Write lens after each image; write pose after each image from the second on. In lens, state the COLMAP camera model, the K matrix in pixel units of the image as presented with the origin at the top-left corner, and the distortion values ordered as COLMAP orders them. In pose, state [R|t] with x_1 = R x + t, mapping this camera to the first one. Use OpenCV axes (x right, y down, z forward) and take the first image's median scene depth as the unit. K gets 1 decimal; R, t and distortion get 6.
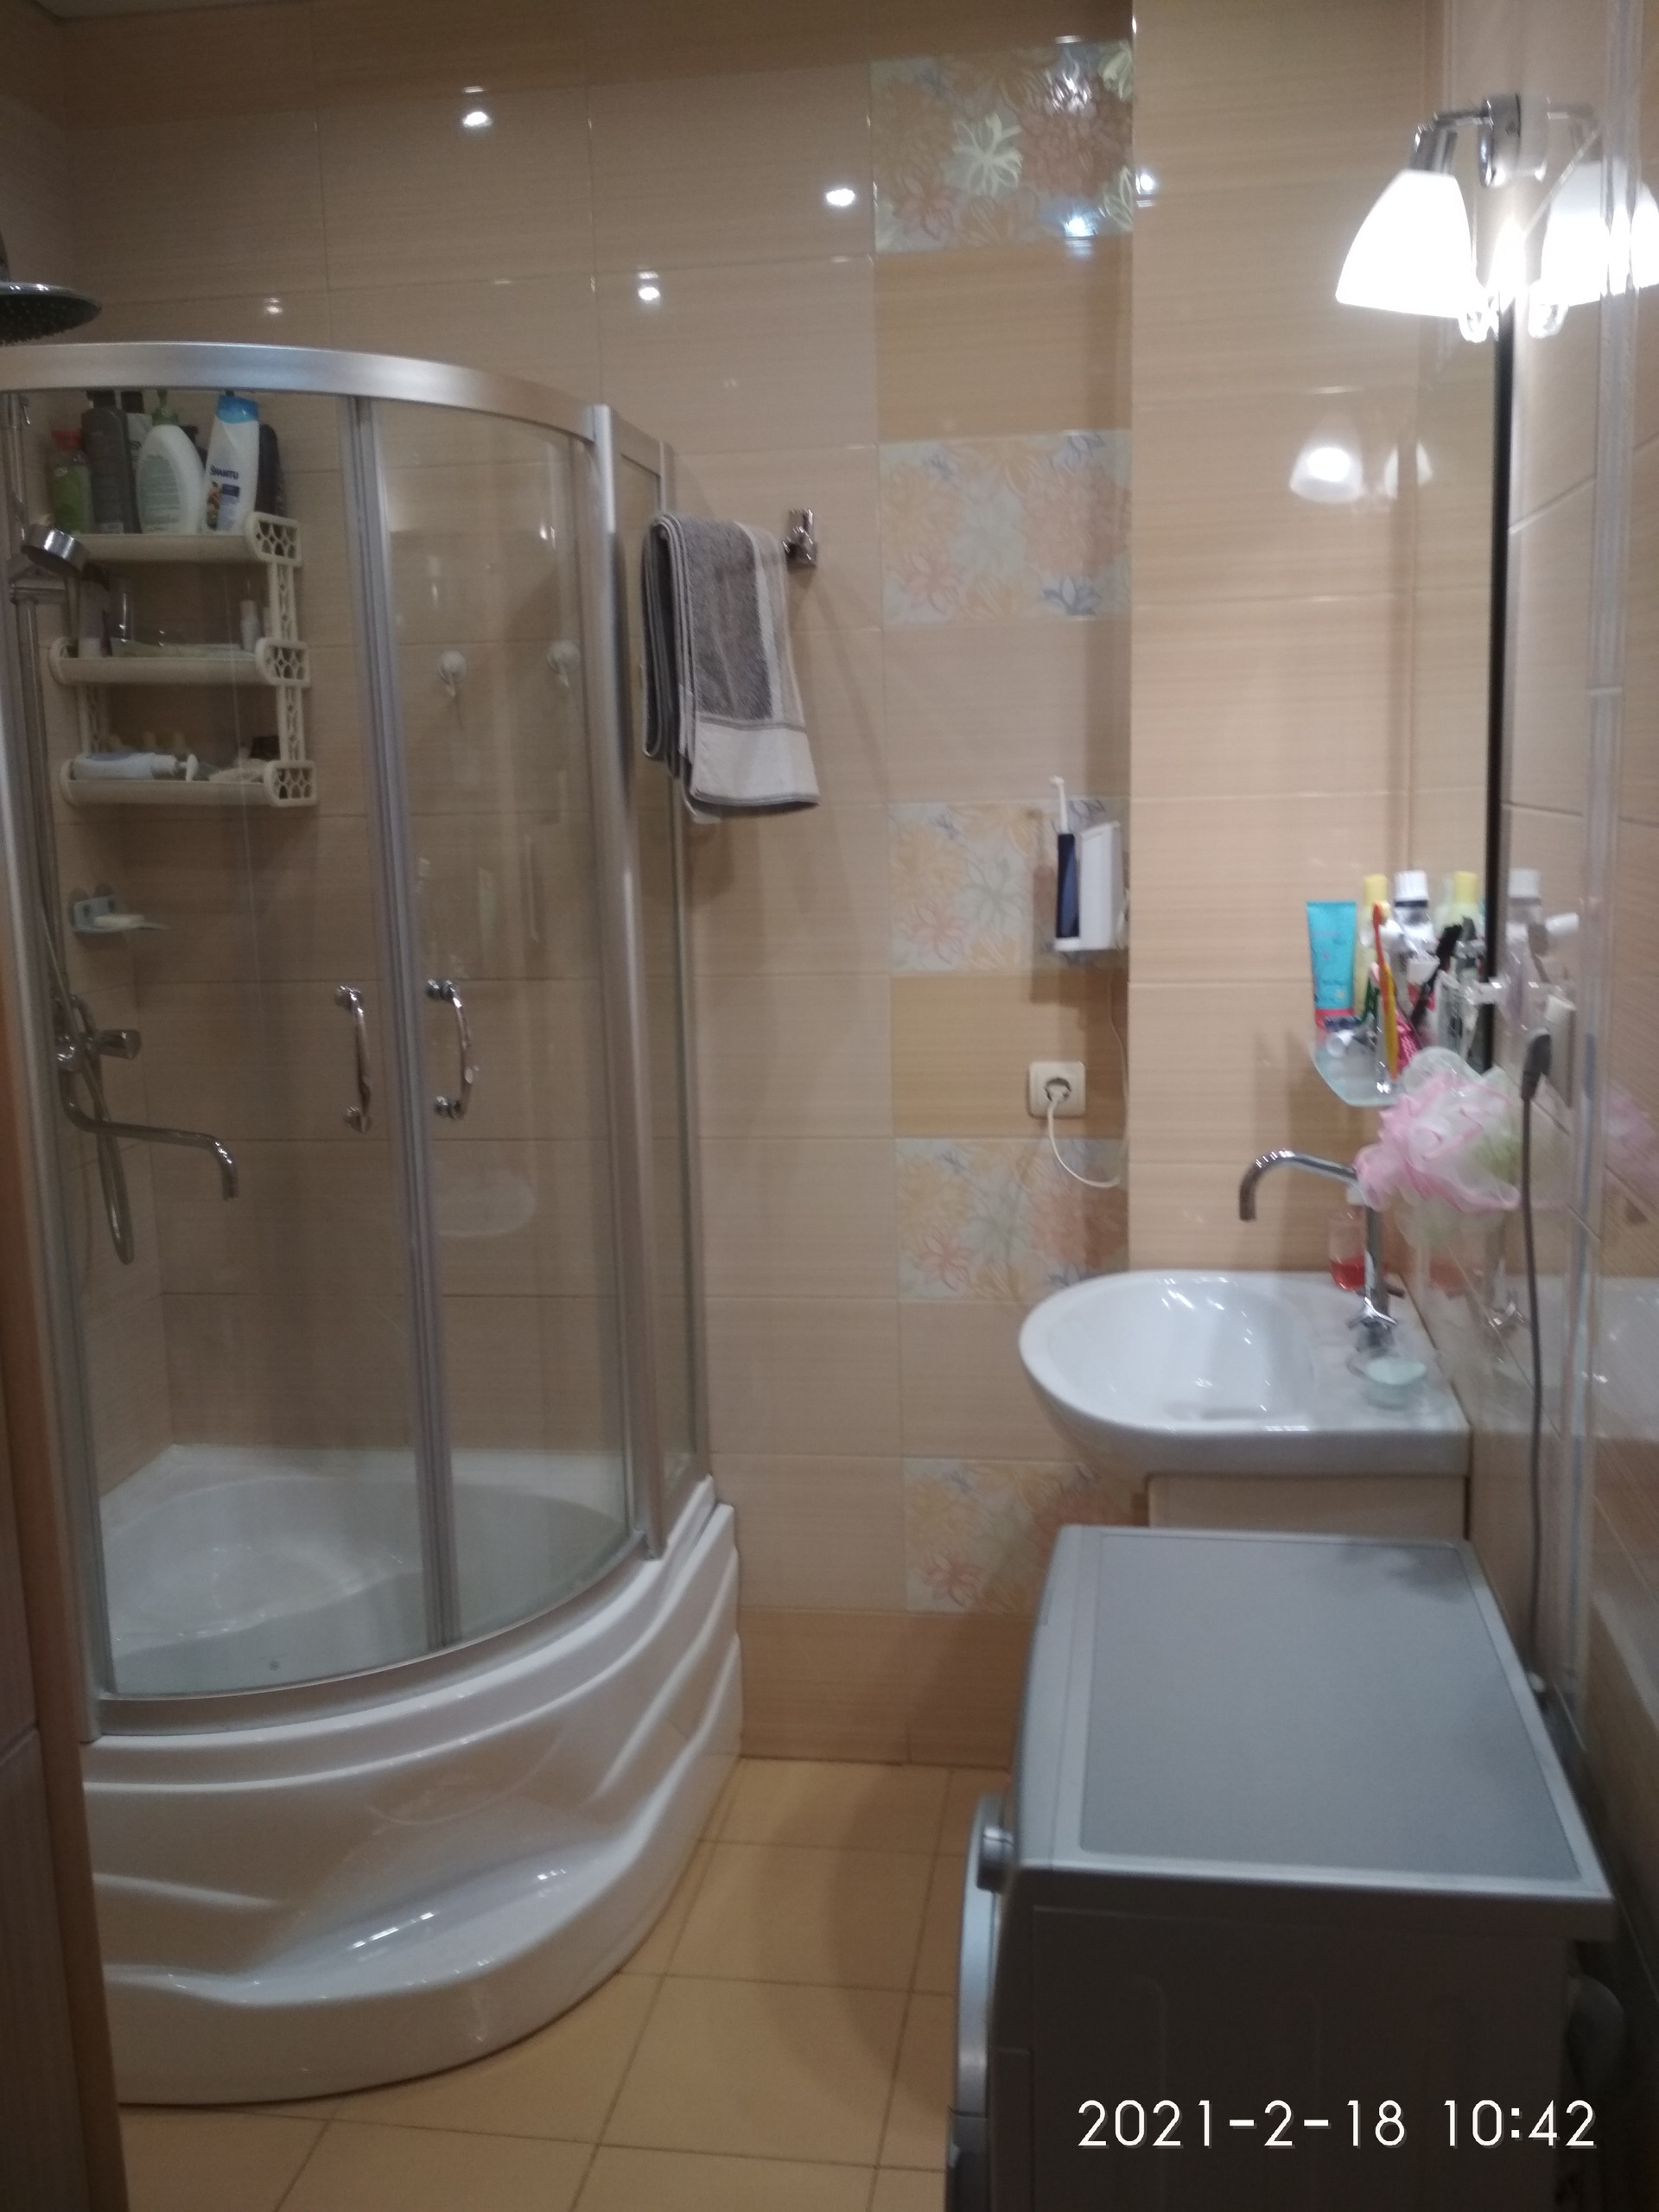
lens RADIAL K [[2001.3, 0, 824.2], [0, 2001.3, 1073.8], [0, 0, 1]] dist [0.123195, -0.256761]
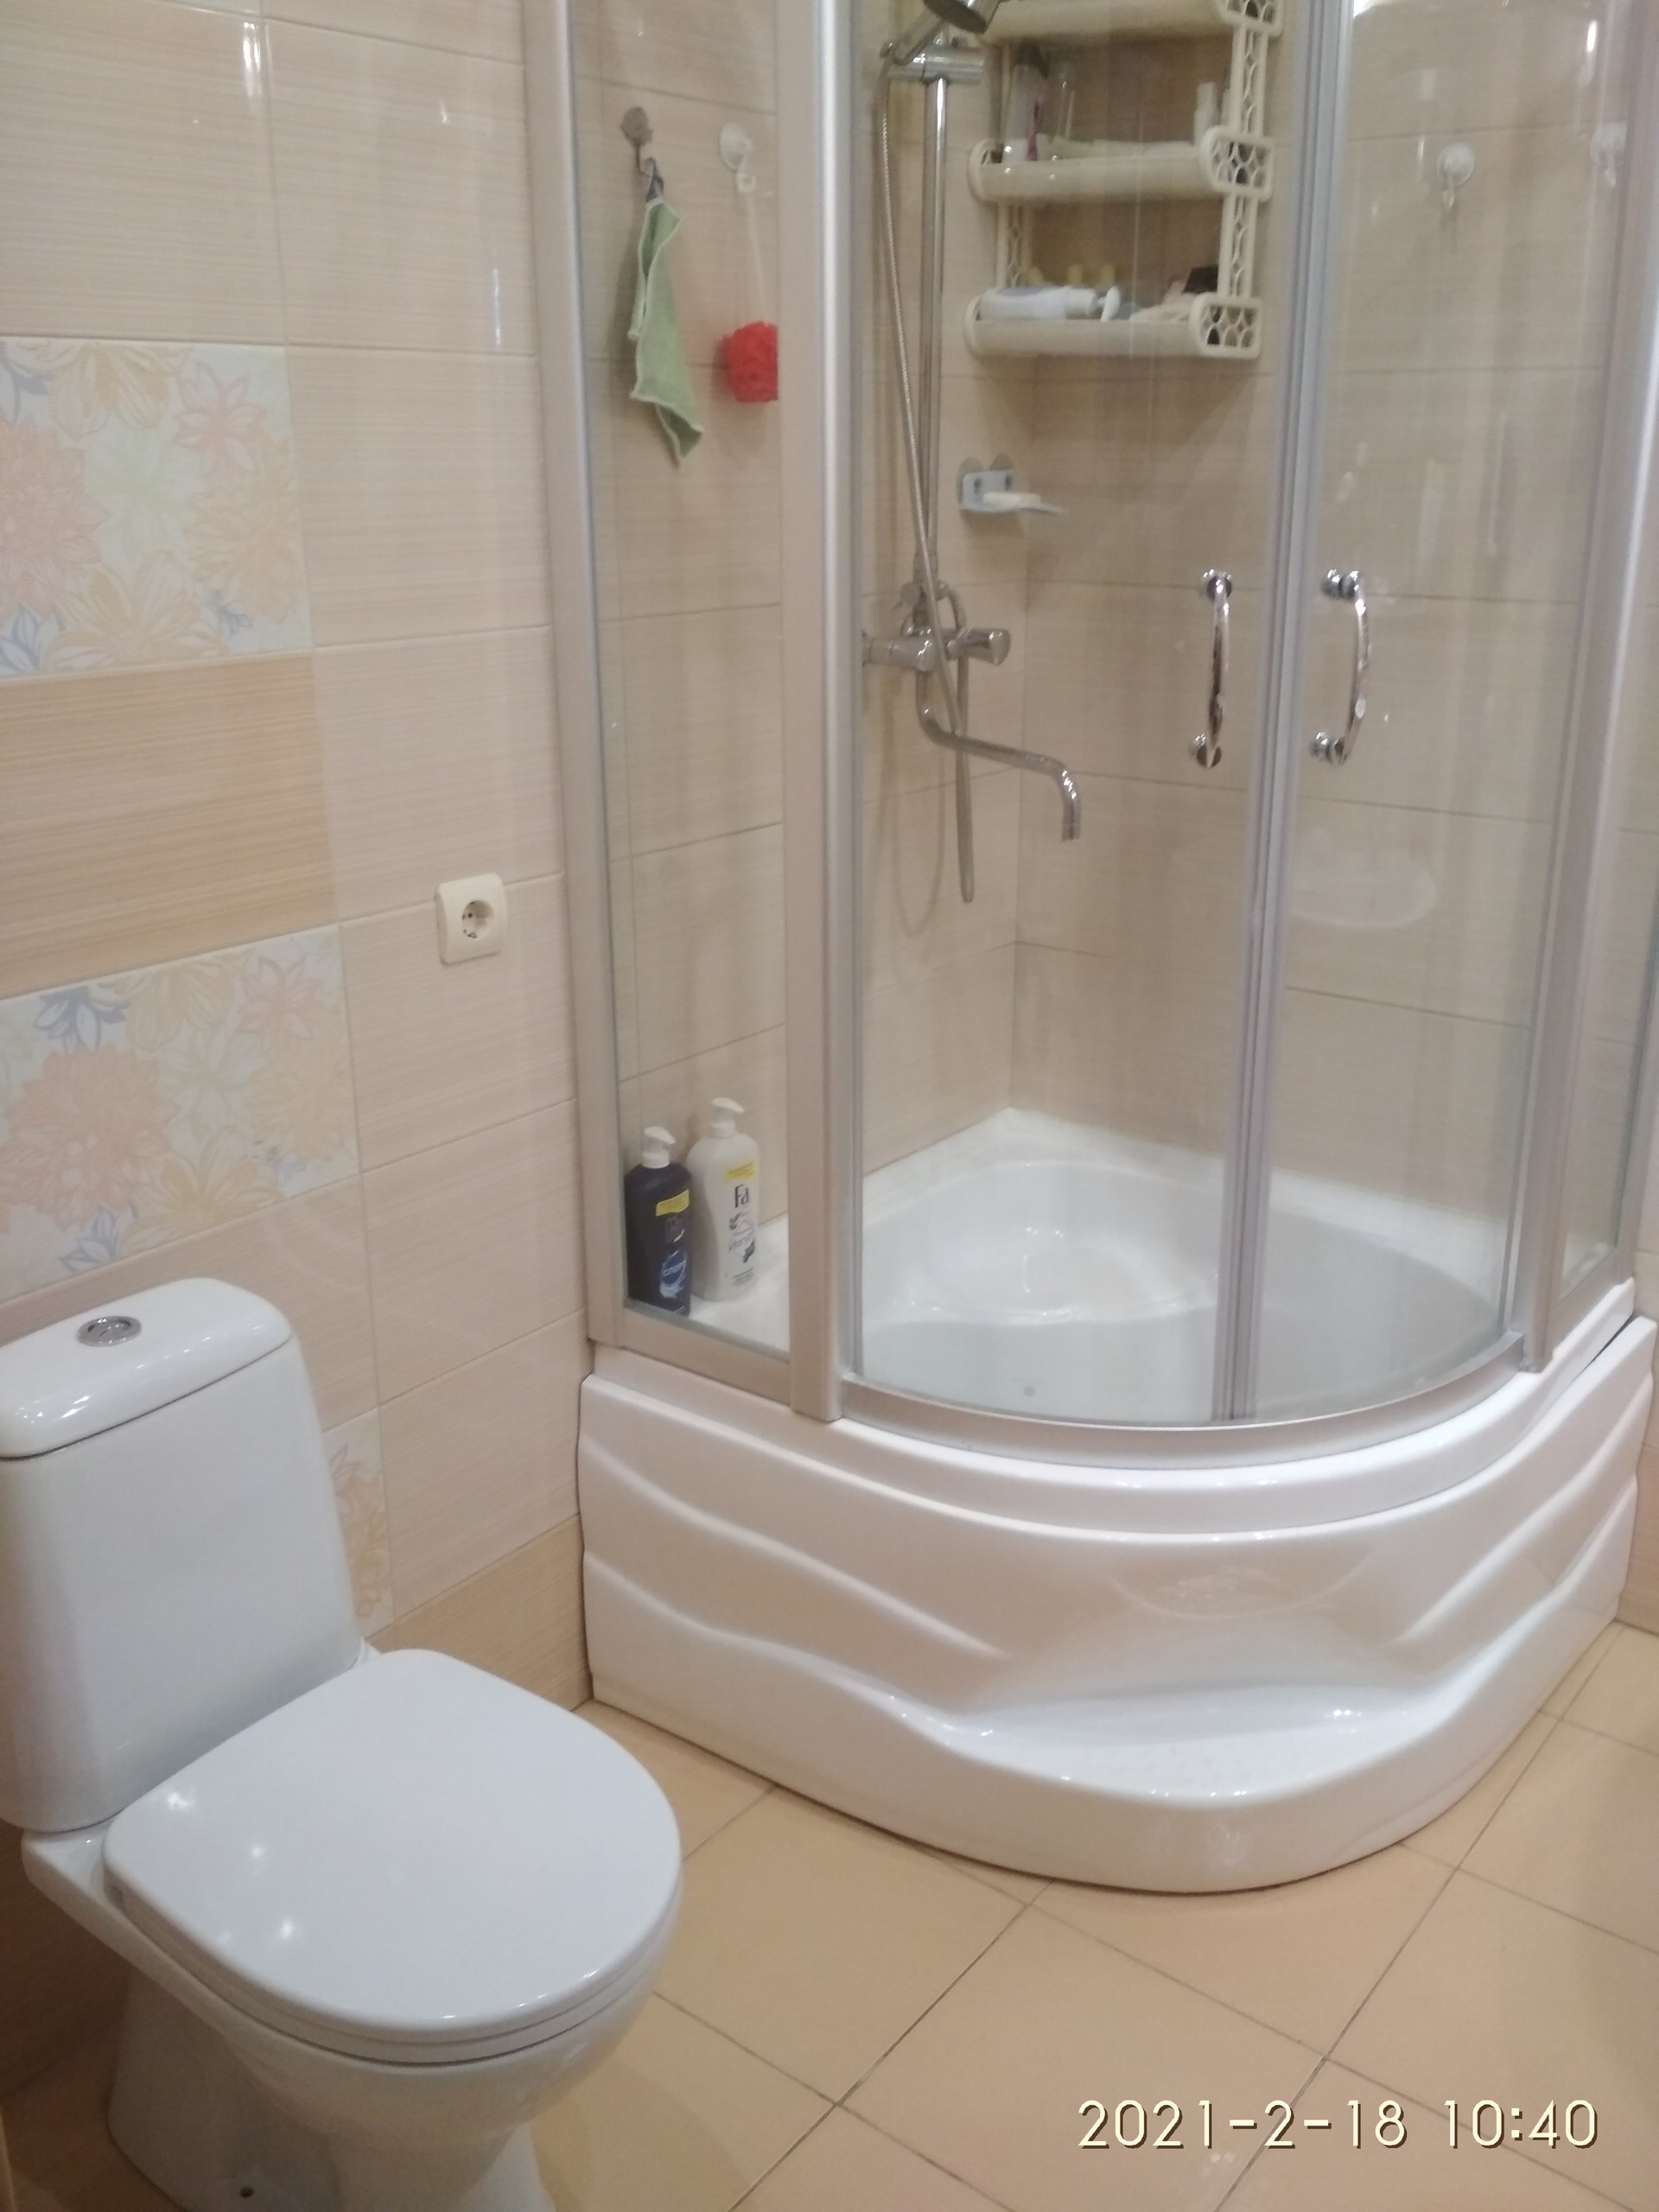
lens RADIAL K [[2001.3, 0, 824.2], [0, 2001.3, 1073.8], [0, 0, 1]] dist [0.123195, -0.256761]
pose [[0.878959, 0.175216, -0.443544, 0.002266], [-0.102888, 0.977829, 0.182387, 0.014312], [0.465667, -0.114675, 0.877499, 0.194333]]
